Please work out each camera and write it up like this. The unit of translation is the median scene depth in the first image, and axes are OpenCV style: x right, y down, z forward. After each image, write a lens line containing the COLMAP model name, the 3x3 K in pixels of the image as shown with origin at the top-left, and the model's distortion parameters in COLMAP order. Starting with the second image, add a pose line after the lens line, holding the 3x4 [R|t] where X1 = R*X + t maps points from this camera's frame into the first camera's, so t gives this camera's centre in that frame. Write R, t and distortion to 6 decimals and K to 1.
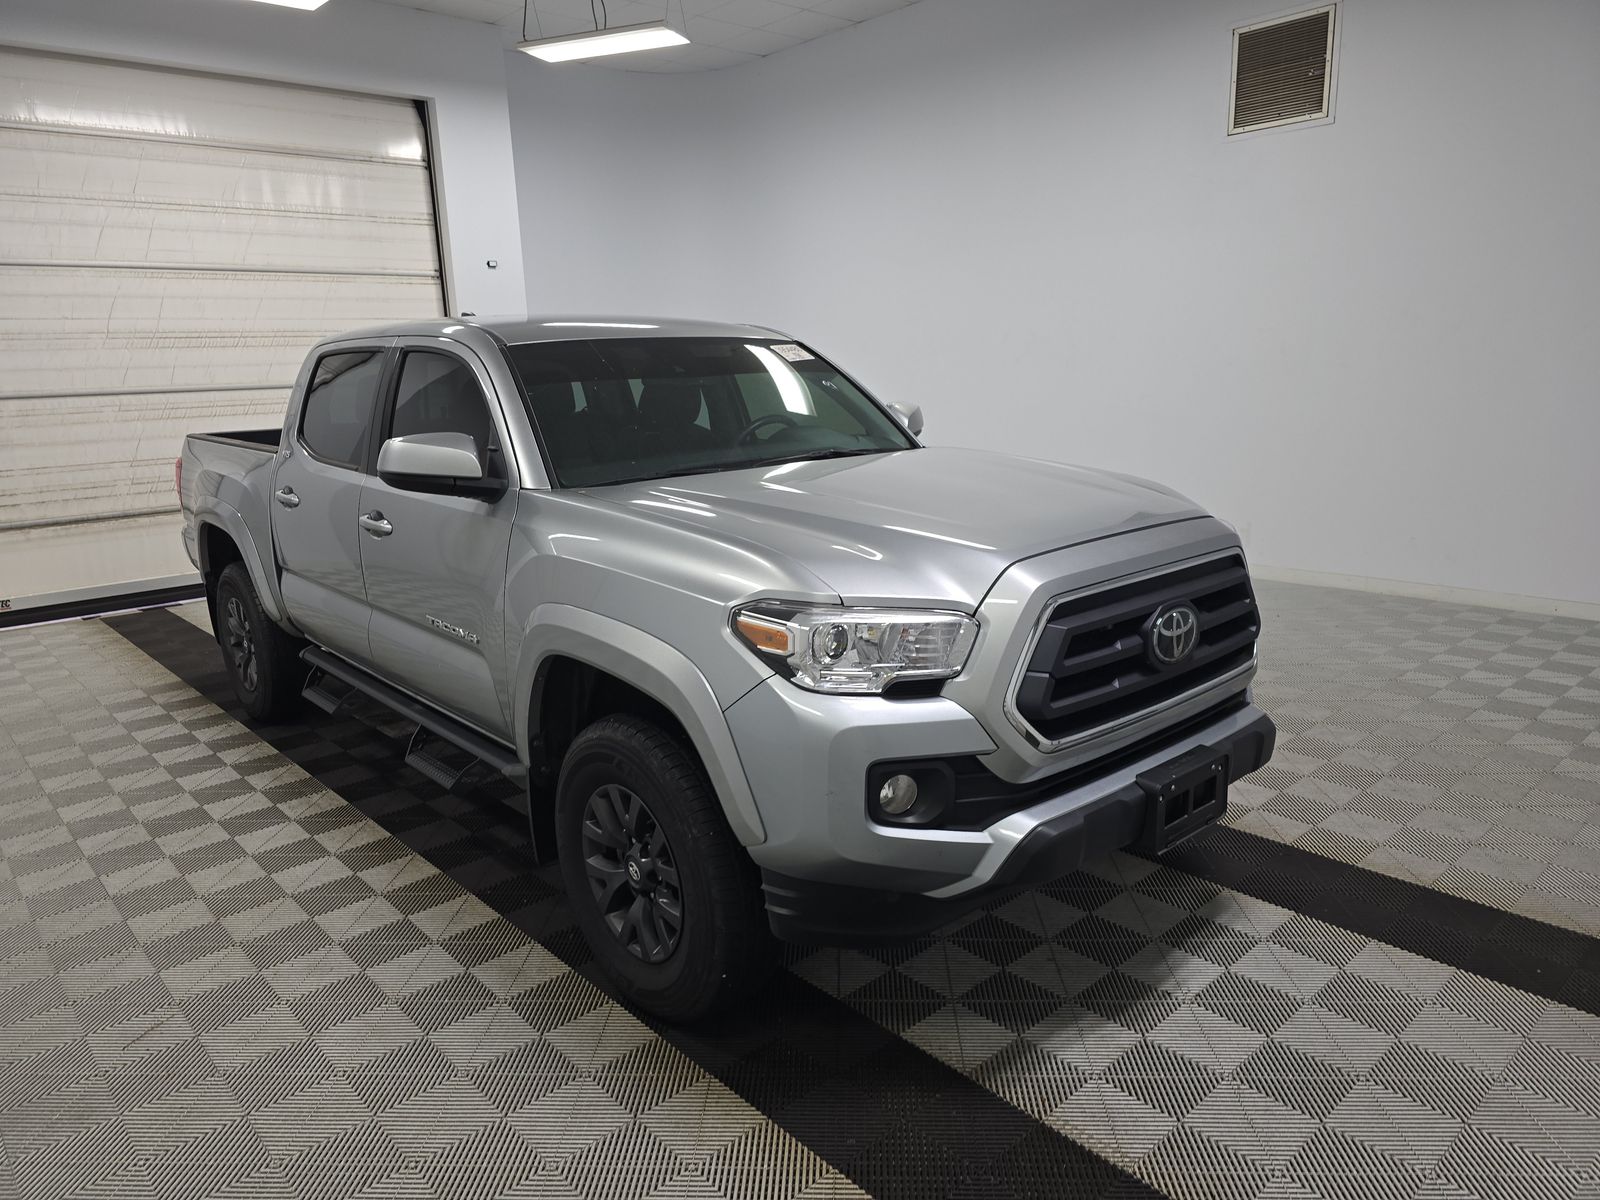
lens RADIAL K [[1071.8, 0, 793.6], [0, 1071.8, 600.7], [0, 0, 1]] dist [0.041008, -0.038923]
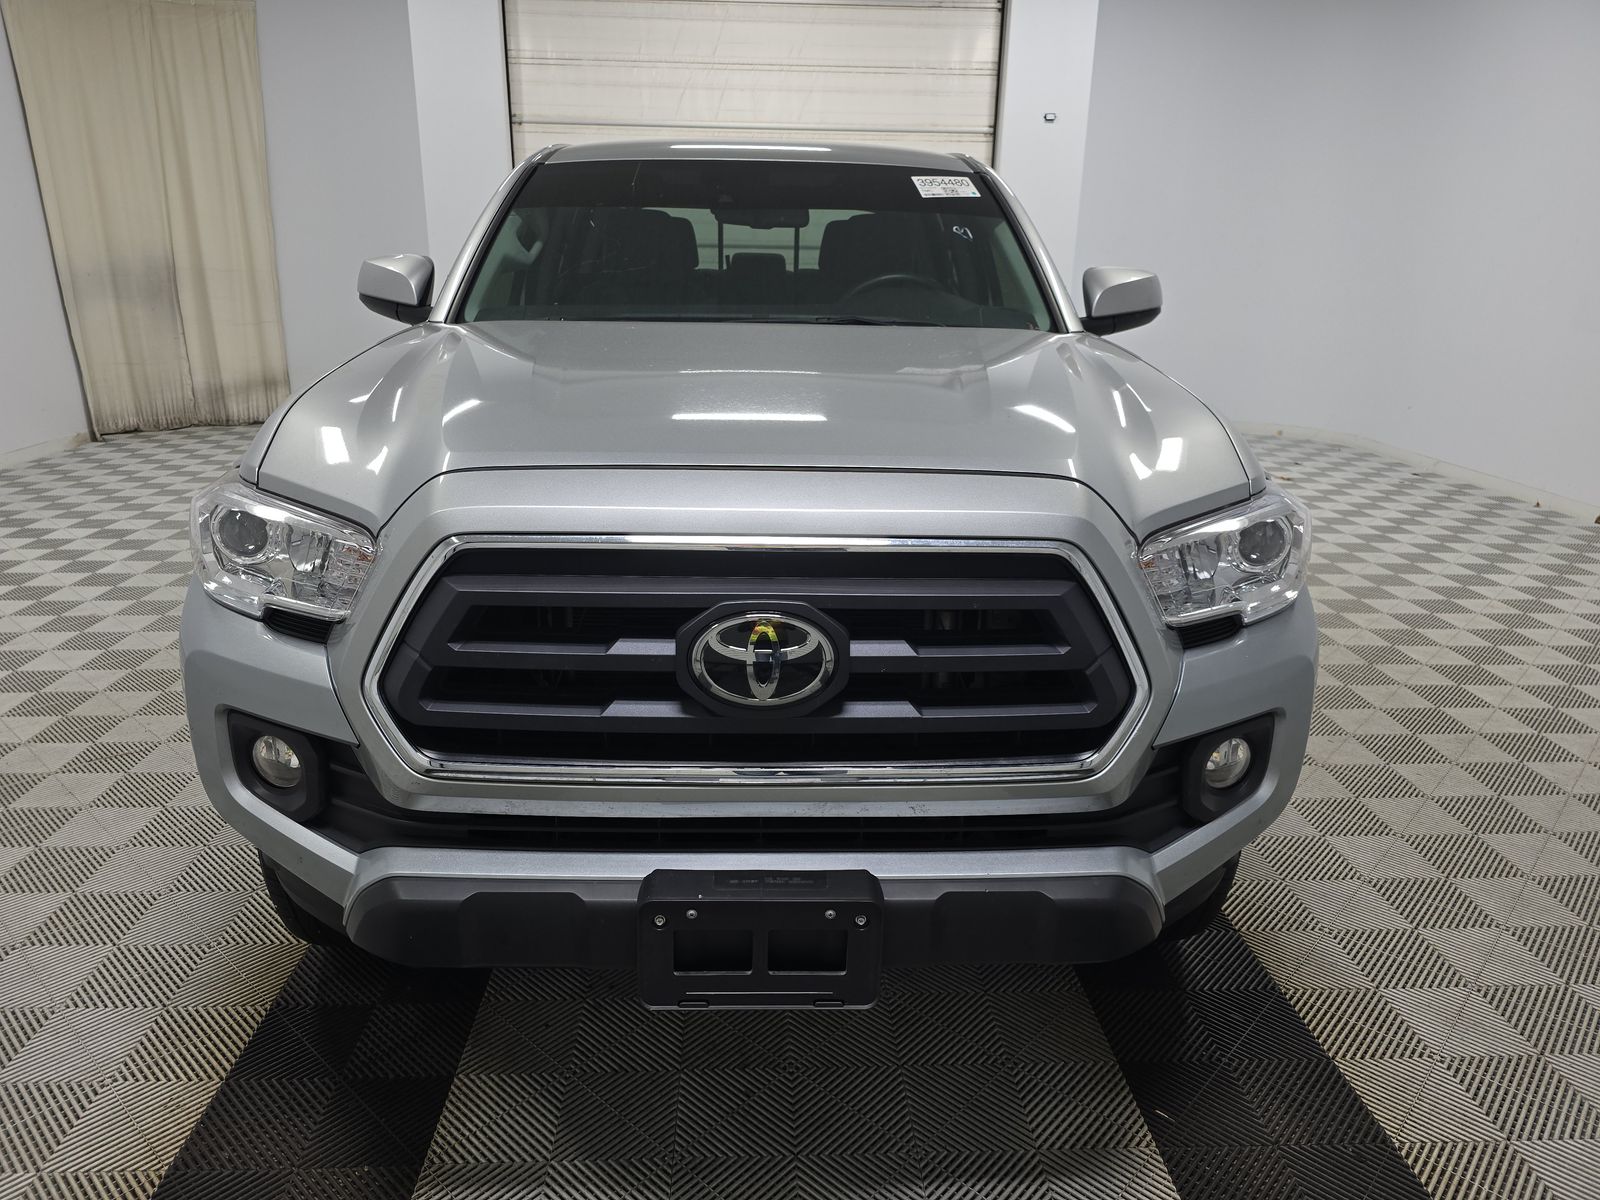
lens RADIAL K [[1071.8, 0, 793.6], [0, 1071.8, 600.7], [0, 0, 1]] dist [0.041008, -0.038923]
pose [[0.773955, 0.234913, -0.588056, 0.222000], [-0.177807, 0.971904, 0.154234, -0.027525], [0.607765, -0.014810, 0.793979, 0.188135]]
